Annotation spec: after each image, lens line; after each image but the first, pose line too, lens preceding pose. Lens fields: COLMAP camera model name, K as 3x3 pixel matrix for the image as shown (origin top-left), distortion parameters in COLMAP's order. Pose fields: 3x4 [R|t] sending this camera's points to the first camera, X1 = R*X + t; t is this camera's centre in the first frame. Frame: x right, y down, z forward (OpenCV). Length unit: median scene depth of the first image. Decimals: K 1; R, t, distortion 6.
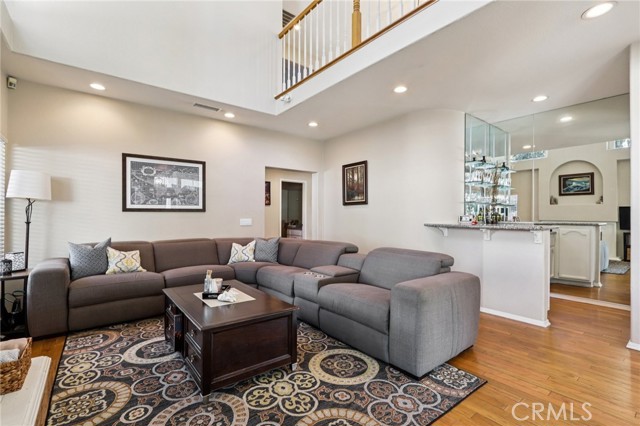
lens RADIAL K [[294.8, 0, 318.7], [0, 294.8, 215.0], [0, 0, 1]] dist [-0.000274, 0.000416]
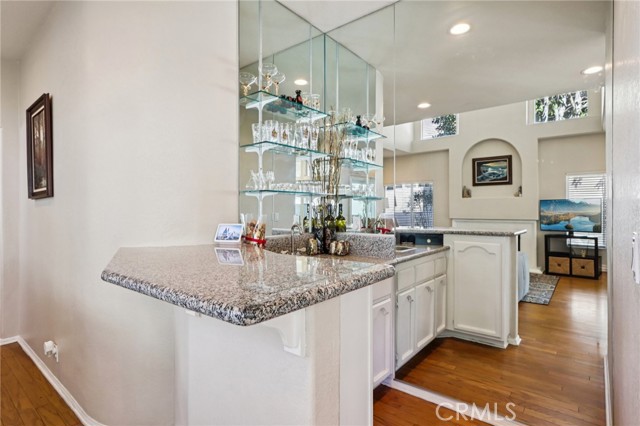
lens RADIAL K [[331.7, 0, 320.0], [0, 331.7, 213.0], [0, 0, 1]] dist [0.000236, -0.000039]
pose [[0.976011, -0.010918, 0.217449, 0.486793], [0.009286, 0.999921, 0.008522, -0.014240], [-0.217524, -0.006299, 0.976035, 0.502841]]
